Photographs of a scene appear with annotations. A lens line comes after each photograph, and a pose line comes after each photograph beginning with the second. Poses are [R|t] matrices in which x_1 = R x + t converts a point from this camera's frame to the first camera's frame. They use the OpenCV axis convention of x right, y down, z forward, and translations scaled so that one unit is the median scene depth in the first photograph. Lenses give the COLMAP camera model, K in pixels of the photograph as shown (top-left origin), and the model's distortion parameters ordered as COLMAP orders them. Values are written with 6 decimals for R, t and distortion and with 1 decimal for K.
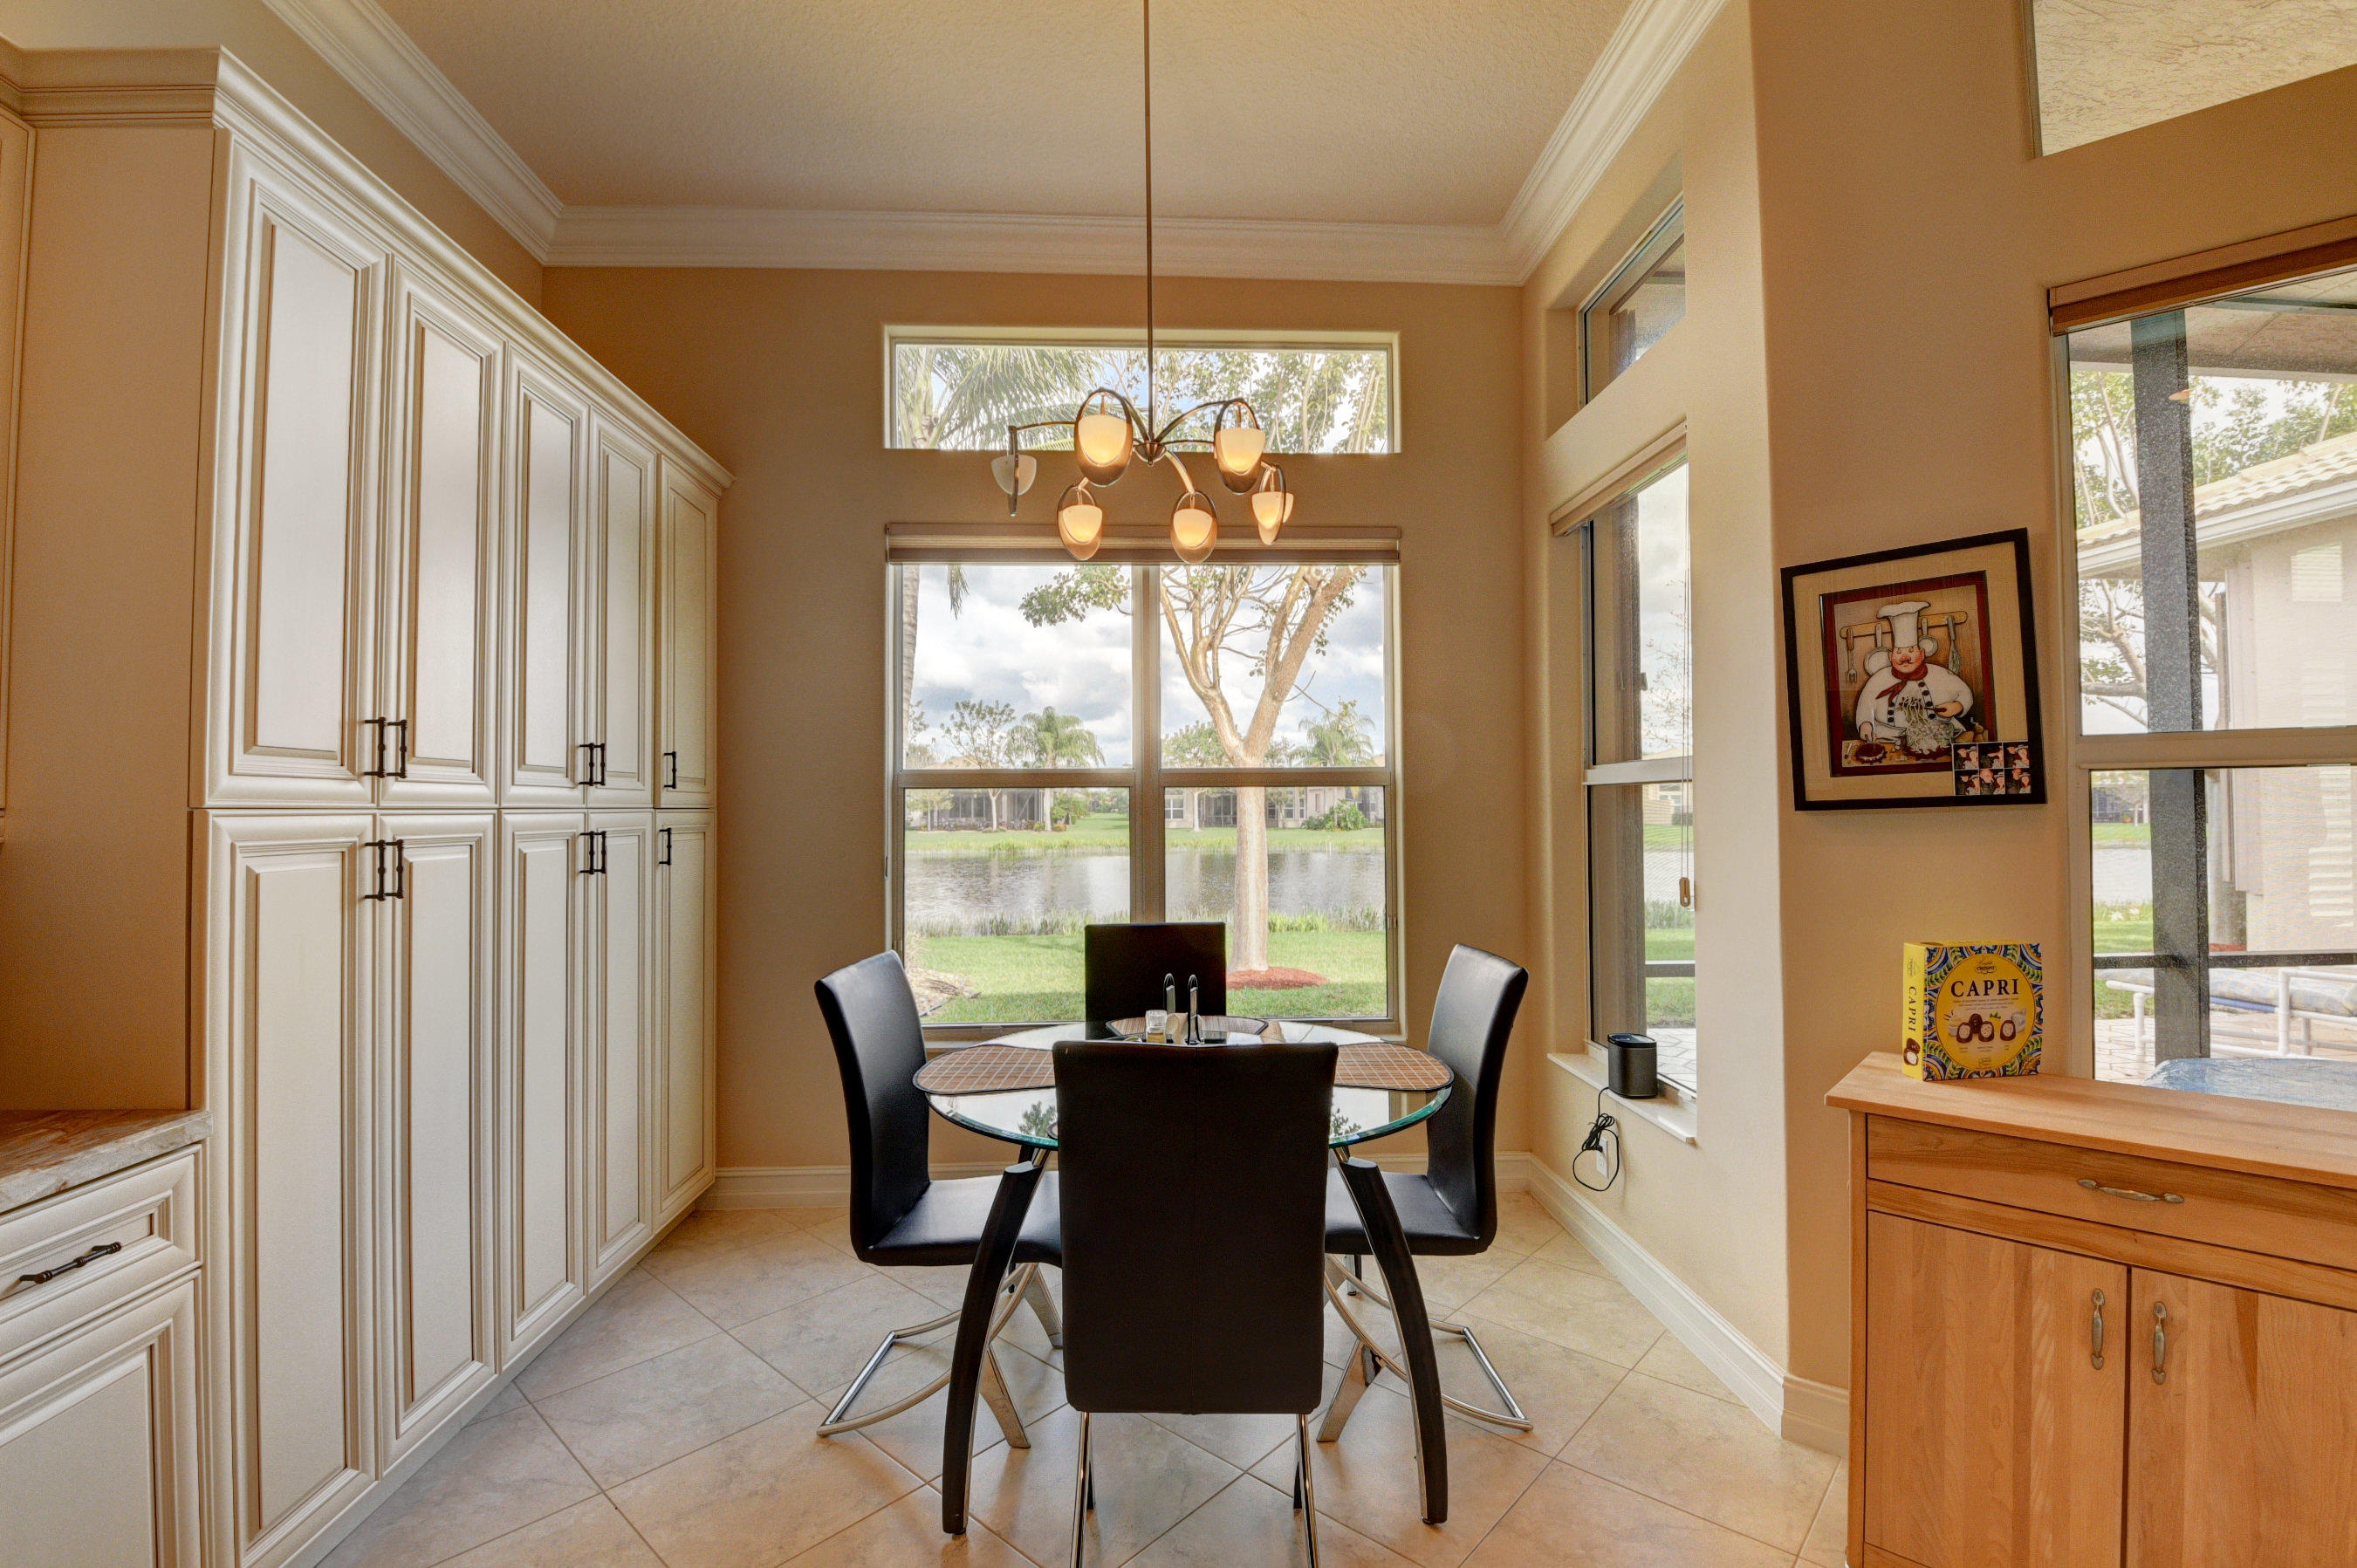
lens RADIAL K [[1045.4, 0, 1178.4], [0, 1045.4, 780.4], [0, 0, 1]] dist [-0.017290, -0.006666]
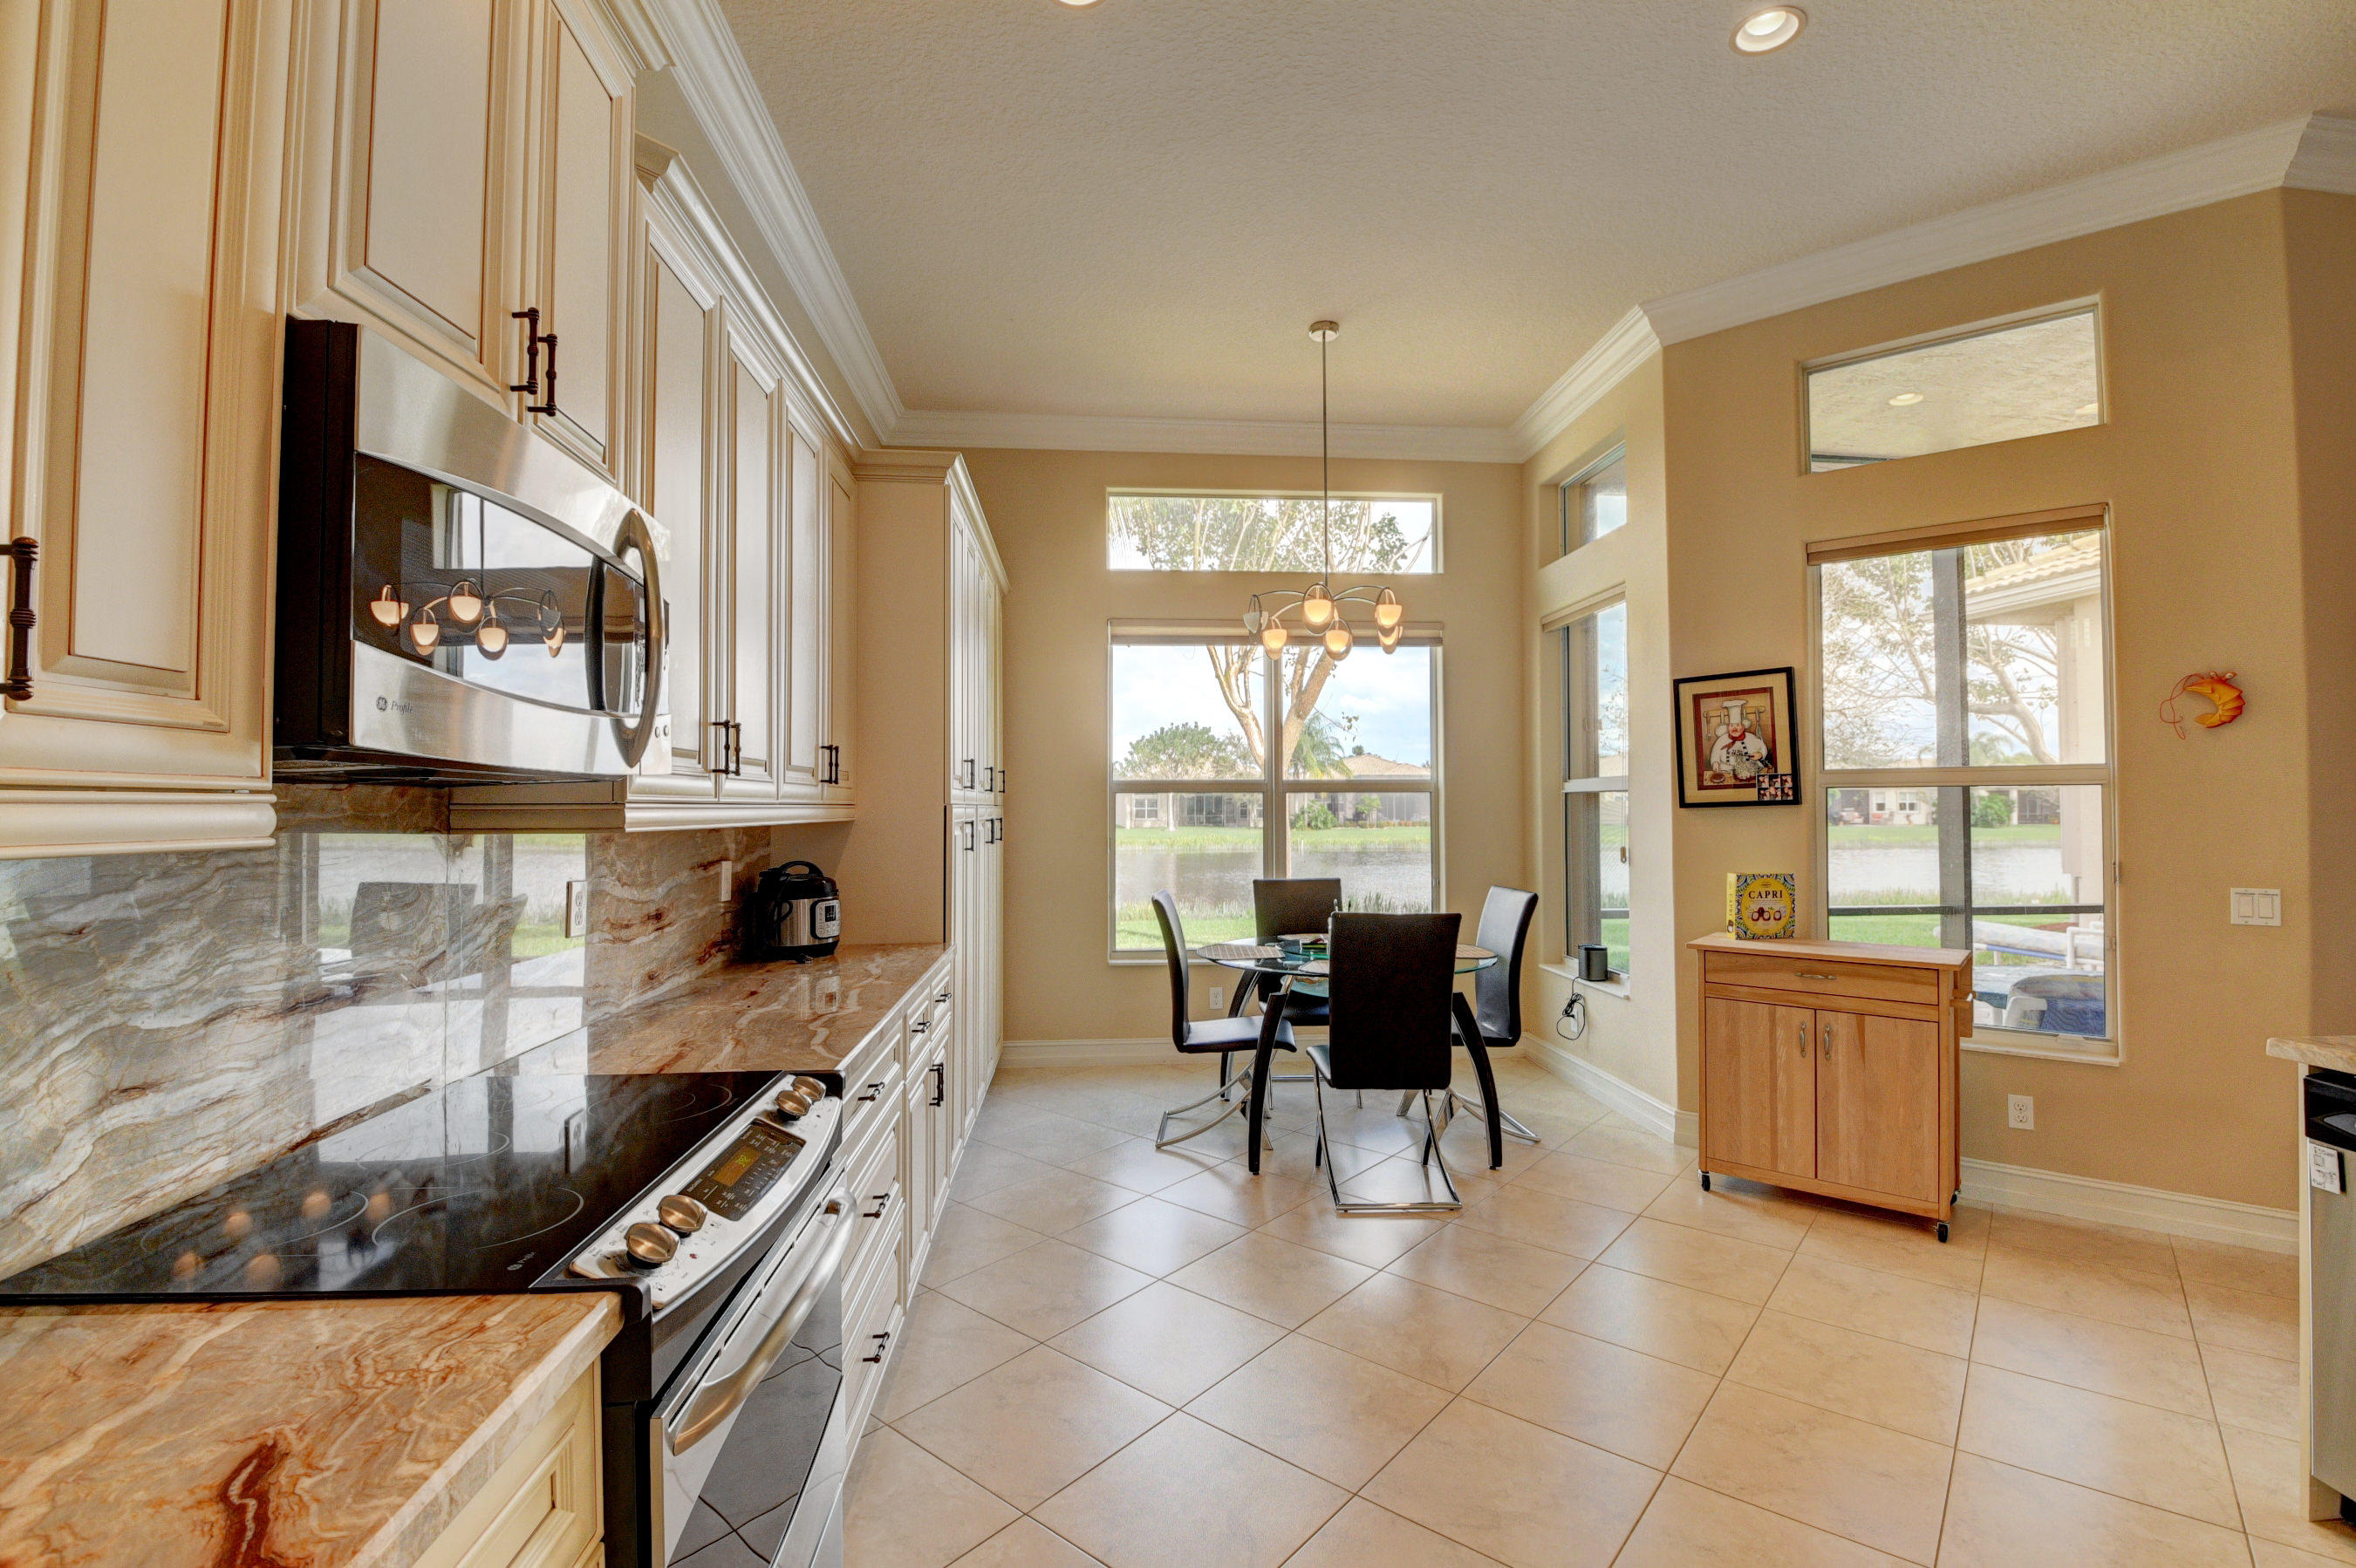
lens RADIAL K [[1032.5, 0, 1179.7], [0, 1032.5, 780.0], [0, 0, 1]] dist [-0.001437, -0.006754]
pose [[0.999445, 0.003870, 0.033092, -0.397897], [-0.003844, 0.999992, -0.000832, -0.017808], [-0.033095, 0.000704, 0.999452, -0.893026]]
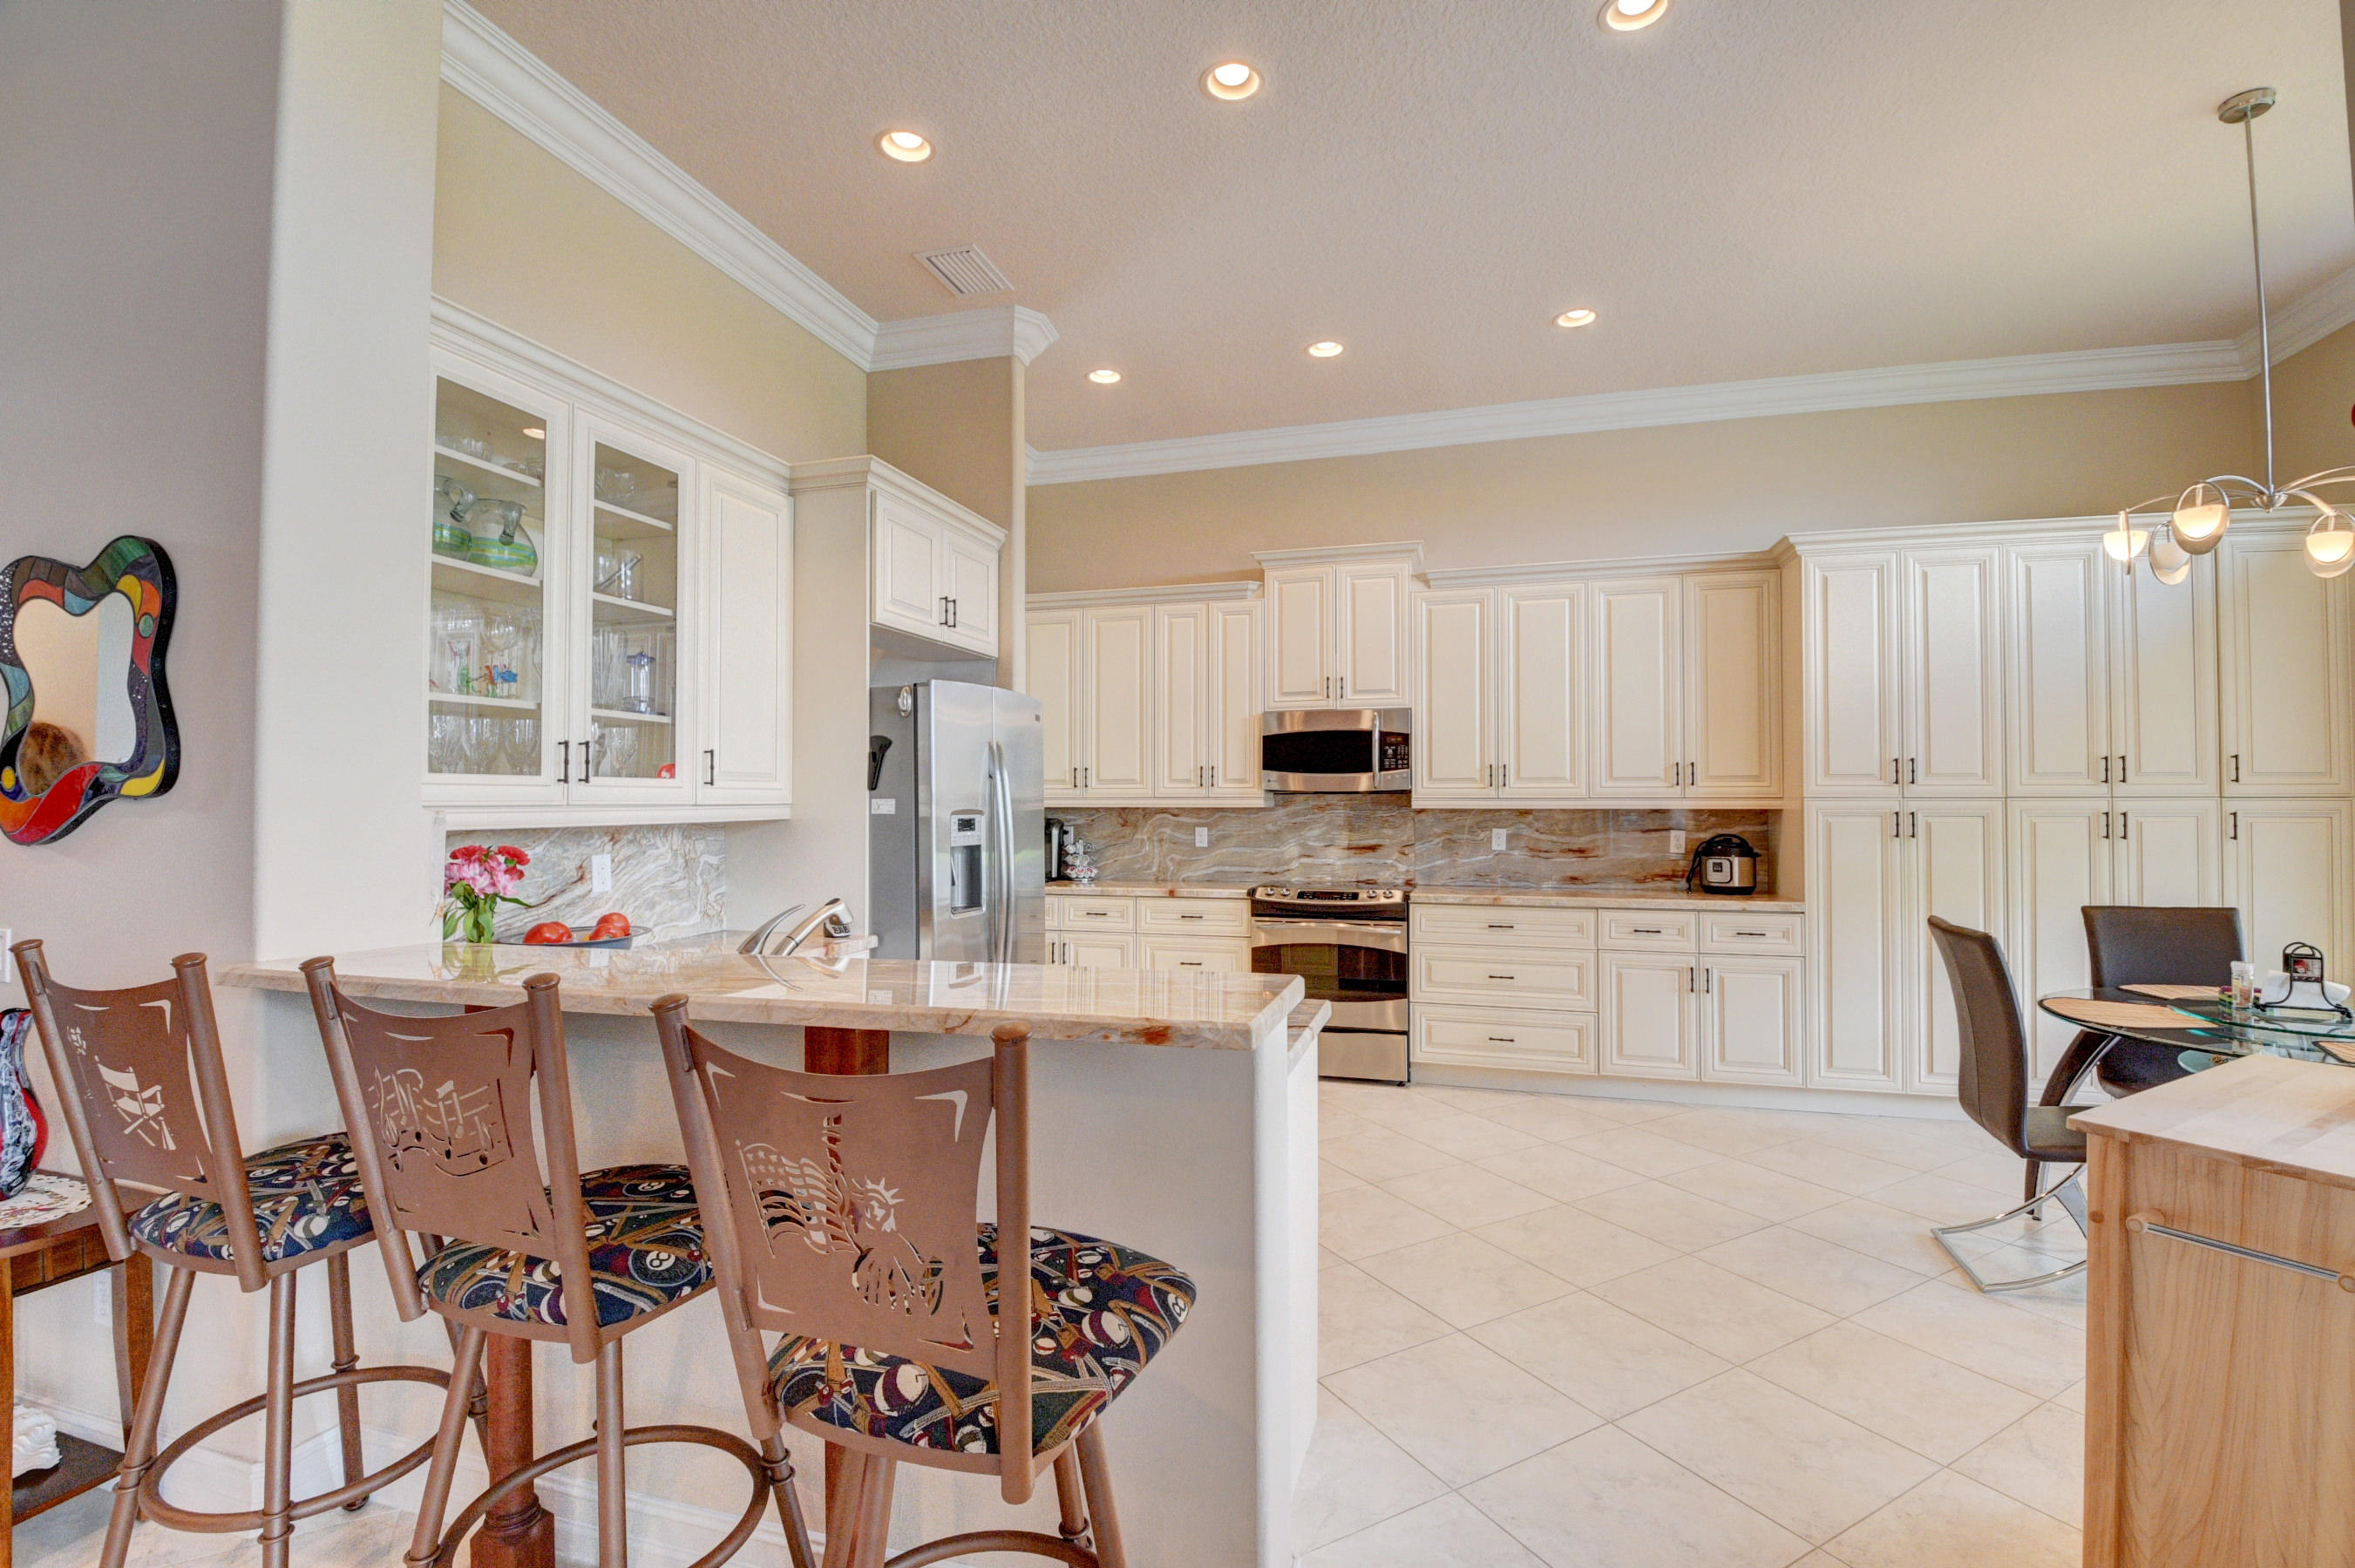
lens RADIAL K [[1050.3, 0, 1177.5], [0, 1050.3, 784.0], [0, 0, 1]] dist [0.027857, -0.030320]
pose [[-0.318389, -0.008241, -0.947924, 1.791212], [0.026693, 0.999488, -0.017655, -0.004311], [0.947584, -0.030925, -0.318006, 0.209319]]
